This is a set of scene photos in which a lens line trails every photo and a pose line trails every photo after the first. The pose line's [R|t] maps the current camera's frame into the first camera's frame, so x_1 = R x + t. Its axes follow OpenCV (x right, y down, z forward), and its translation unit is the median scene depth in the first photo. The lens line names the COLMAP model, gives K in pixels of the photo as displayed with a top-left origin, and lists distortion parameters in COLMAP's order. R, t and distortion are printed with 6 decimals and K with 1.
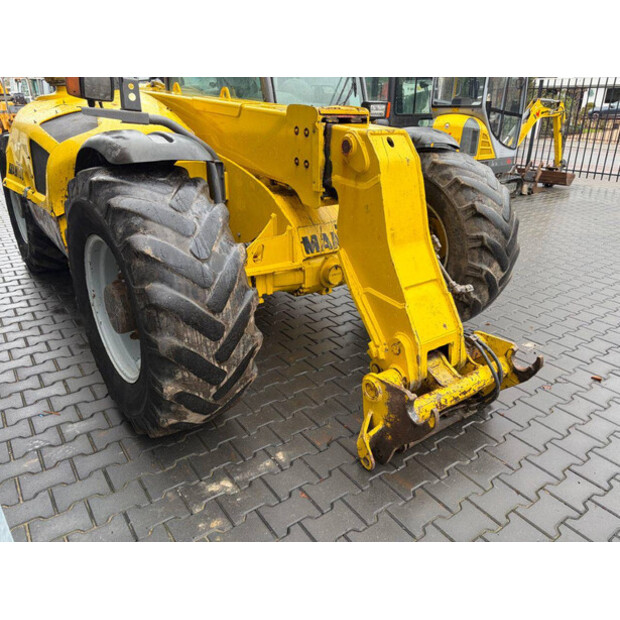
lens RADIAL K [[480.2, 0, 312.2], [0, 480.2, 309.8], [0, 0, 1]] dist [0.056167, -0.053122]
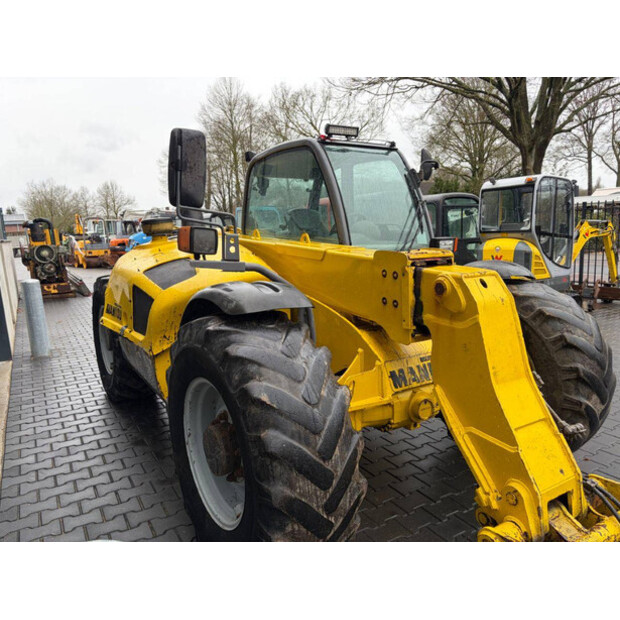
lens RADIAL K [[480.2, 0, 306.5], [0, 480.2, 310.1], [0, 0, 1]] dist [0.056167, -0.053122]
pose [[0.994551, -0.026326, -0.100877, -0.097077], [0.001652, 0.971452, -0.237231, -0.041412], [0.104242, 0.235771, 0.966202, -0.019553]]
